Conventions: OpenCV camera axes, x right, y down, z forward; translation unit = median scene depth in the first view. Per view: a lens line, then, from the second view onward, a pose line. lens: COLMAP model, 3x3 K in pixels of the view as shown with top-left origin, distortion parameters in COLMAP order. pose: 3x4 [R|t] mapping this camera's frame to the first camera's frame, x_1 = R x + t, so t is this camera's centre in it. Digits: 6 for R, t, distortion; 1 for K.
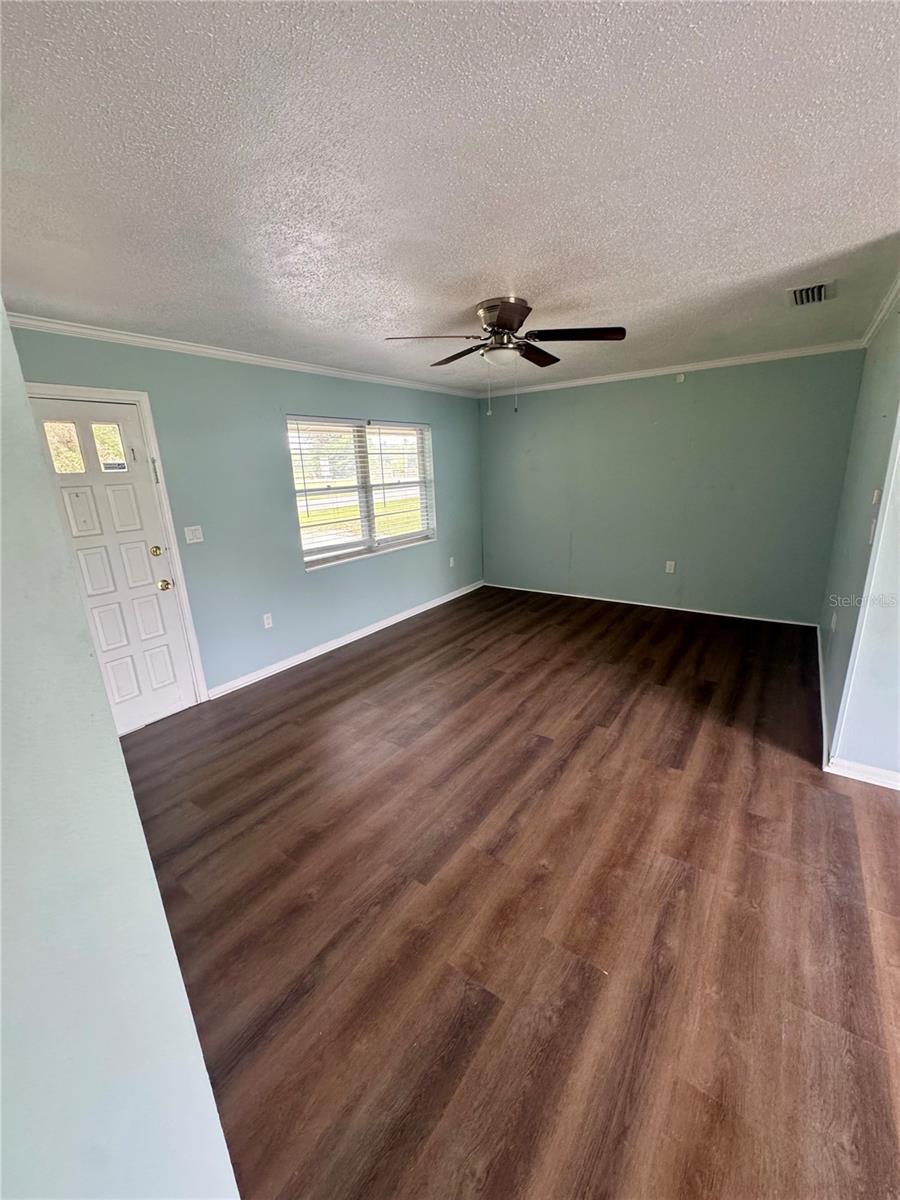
lens RADIAL K [[478.1, 0, 451.2], [0, 478.1, 596.5], [0, 0, 1]] dist [-0.003332, 0.000645]
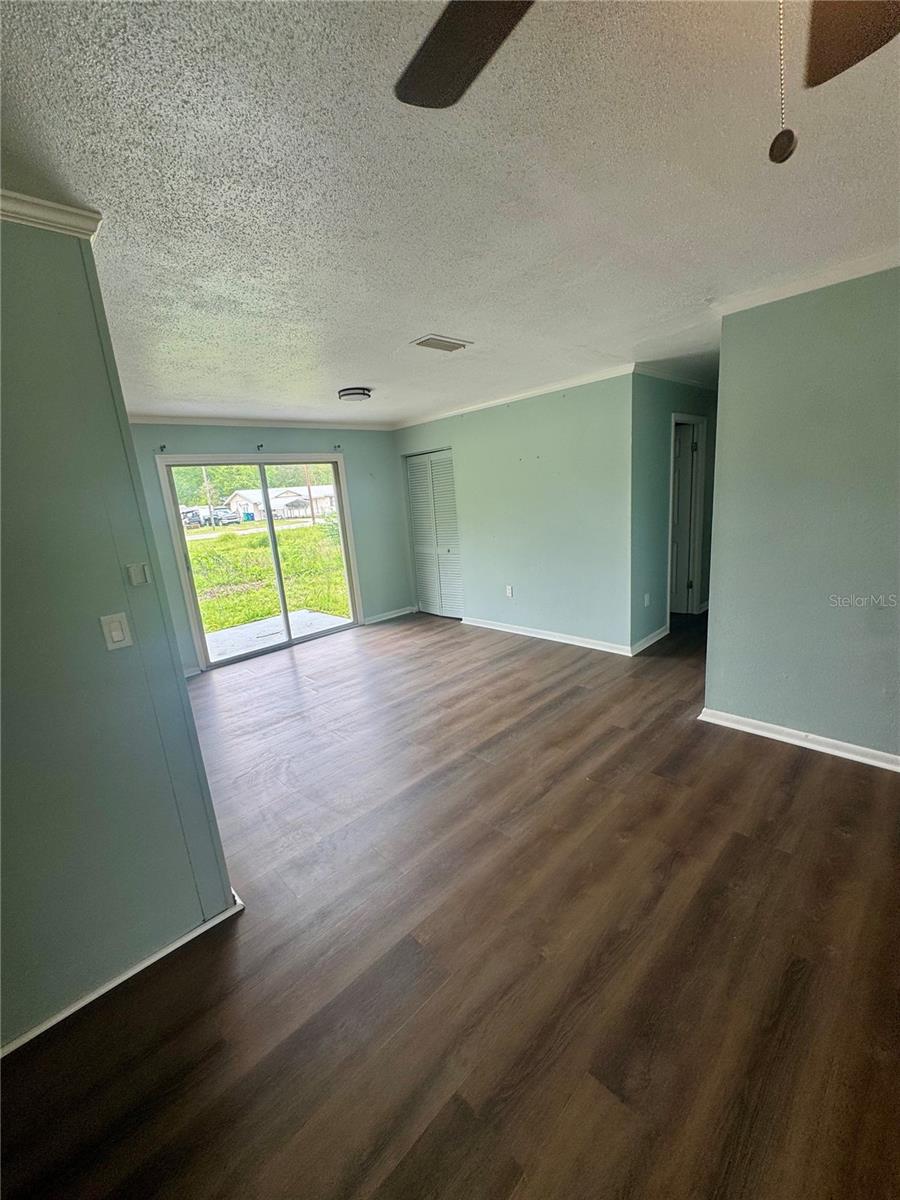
lens RADIAL K [[478.1, 0, 448.1], [0, 478.1, 600.6], [0, 0, 1]] dist [-0.003332, 0.000645]
pose [[-0.974973, 0.076709, 0.208672, 0.176573], [0.166605, 0.873570, 0.457295, -0.263799], [-0.147211, 0.480616, -0.864487, 0.969647]]
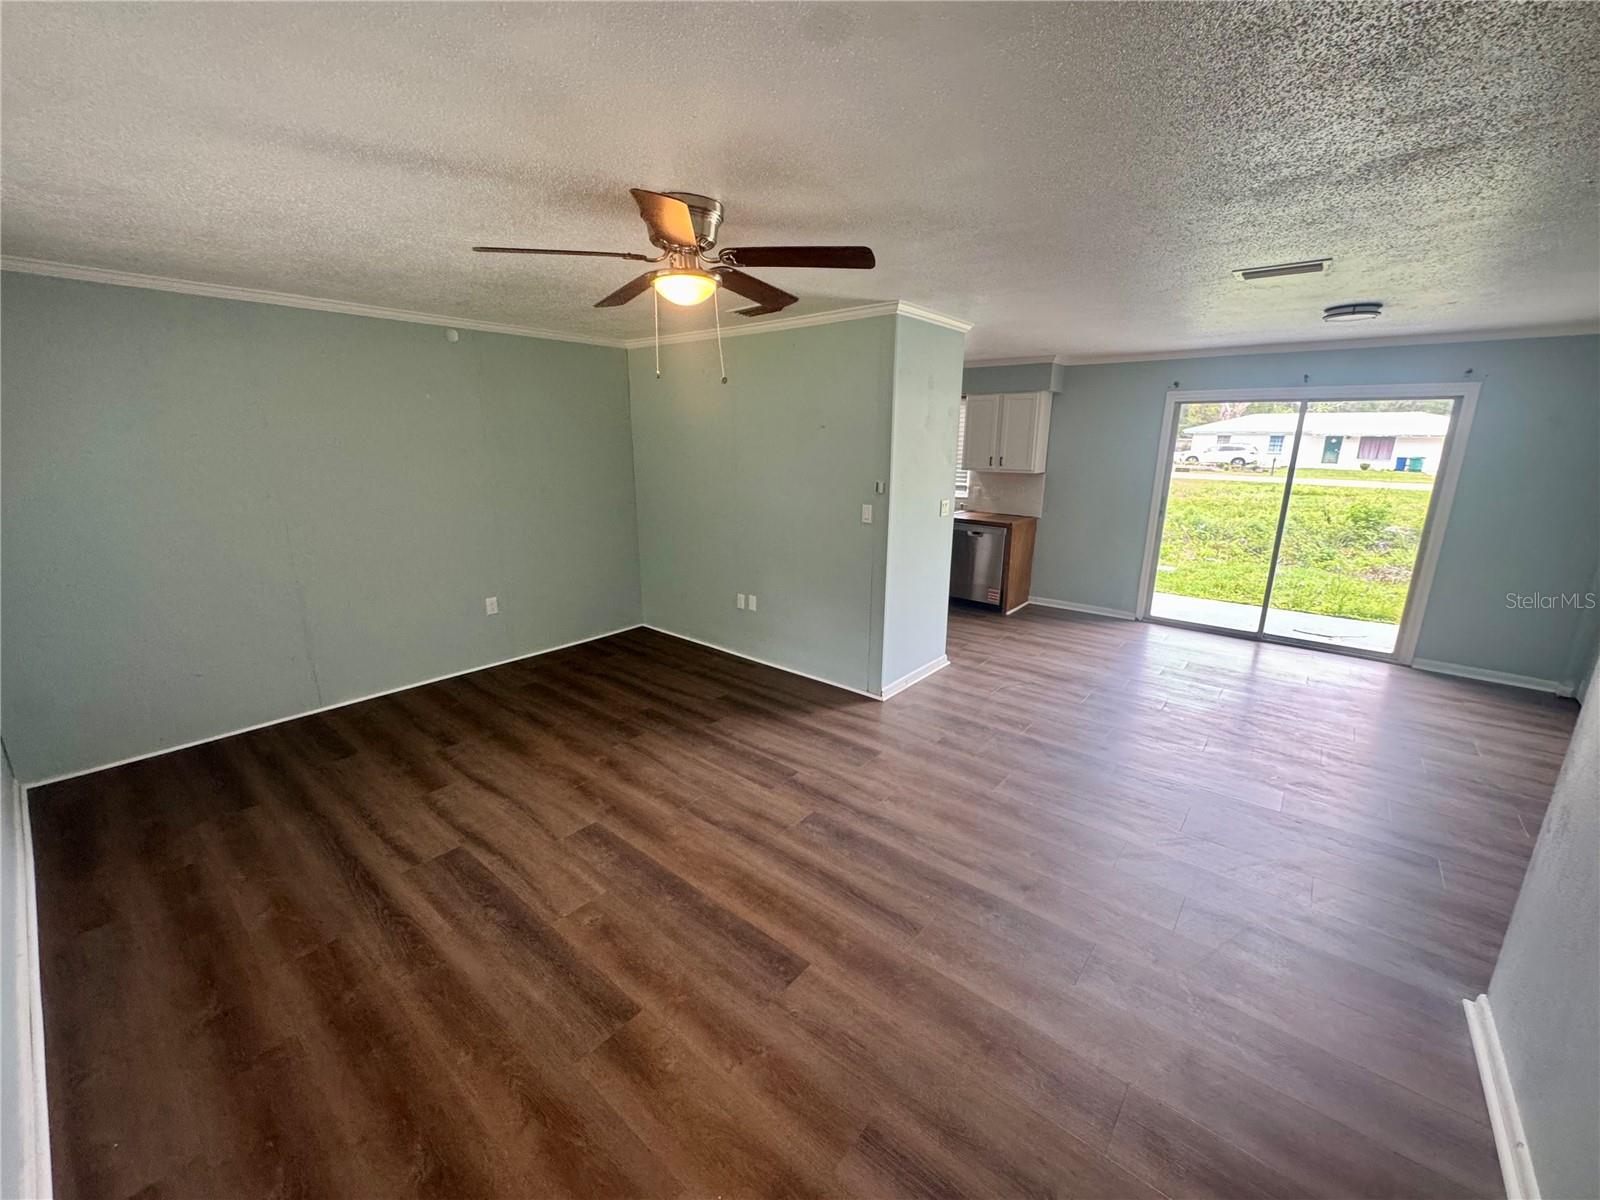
lens RADIAL K [[637.5, 0, 806.0], [0, 637.5, 602.0], [0, 0, 1]] dist [-0.003332, 0.000645]
pose [[0.063642, -0.208901, 0.975864, -0.586871], [0.249465, 0.950132, 0.187124, -0.179485], [-0.966290, 0.231535, 0.112582, 0.661578]]
